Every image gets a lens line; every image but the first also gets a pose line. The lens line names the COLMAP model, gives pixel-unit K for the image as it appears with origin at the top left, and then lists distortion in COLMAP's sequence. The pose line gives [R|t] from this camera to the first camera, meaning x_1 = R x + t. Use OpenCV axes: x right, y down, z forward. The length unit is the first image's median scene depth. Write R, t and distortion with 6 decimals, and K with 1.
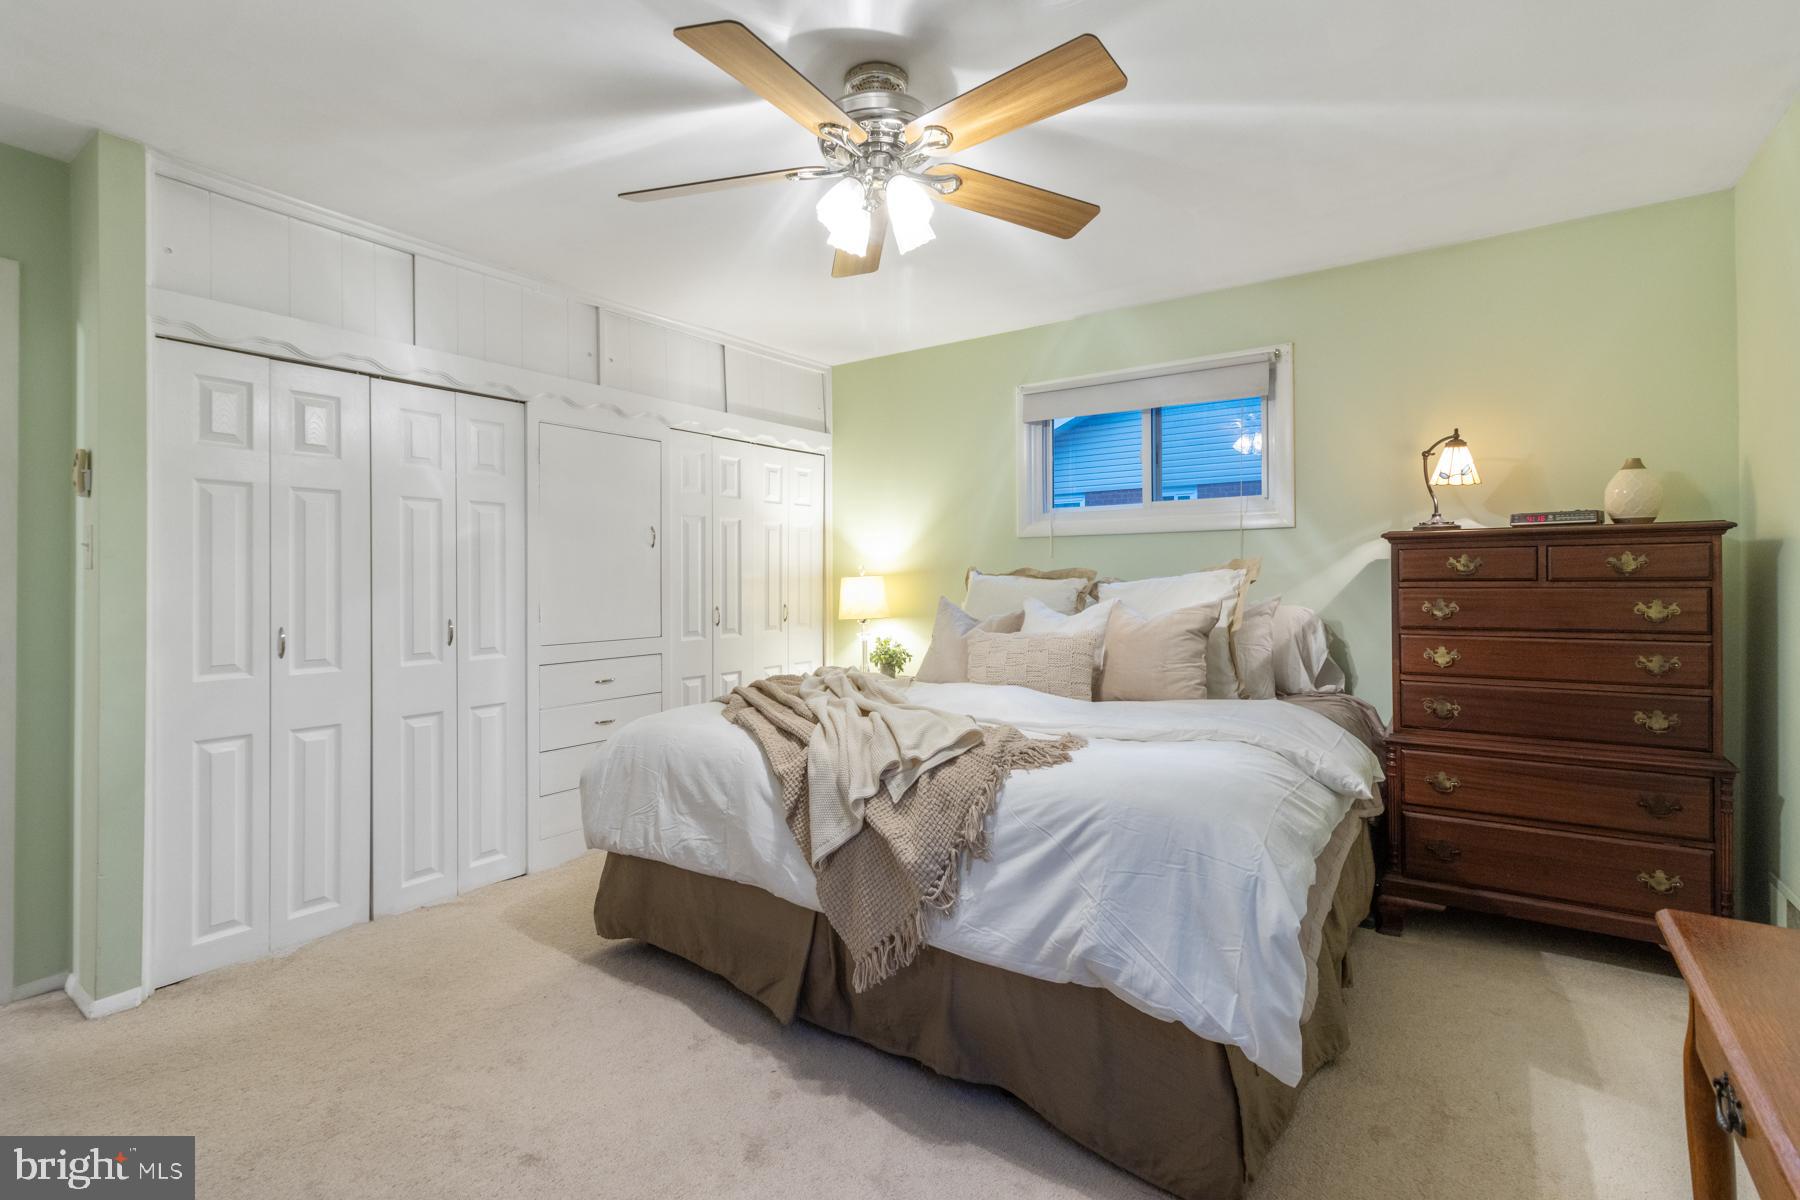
lens RADIAL K [[835.9, 0, 900.0], [0, 835.9, 573.9], [0, 0, 1]] dist [0.000741, 0.000078]
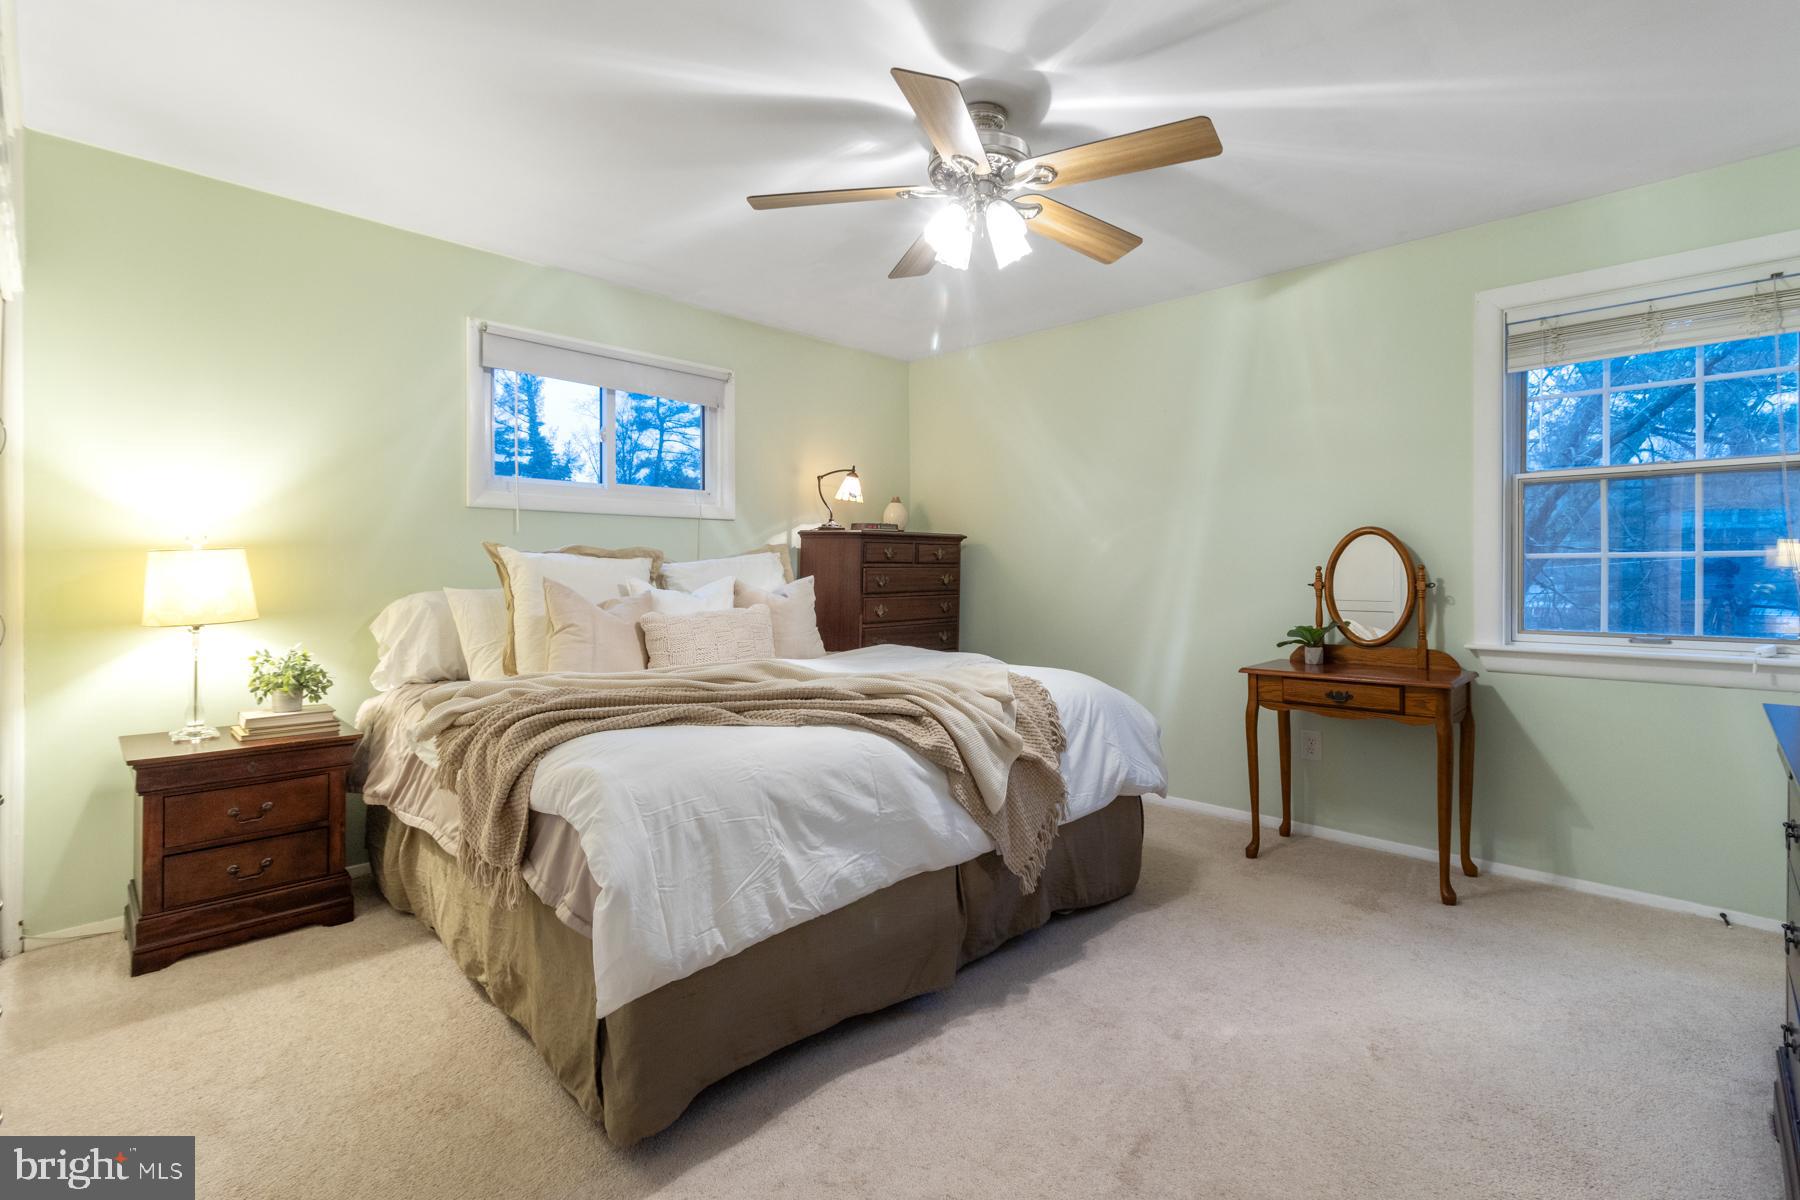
lens RADIAL K [[836.6, 0, 900.0], [0, 836.6, 571.4], [0, 0, 1]] dist [0.014999, -0.000029]
pose [[0.147072, 0.001385, 0.989125, -1.042893], [-0.006867, 0.999976, -0.000379, 0.028464], [-0.989102, -0.006737, 0.147078, 0.822540]]
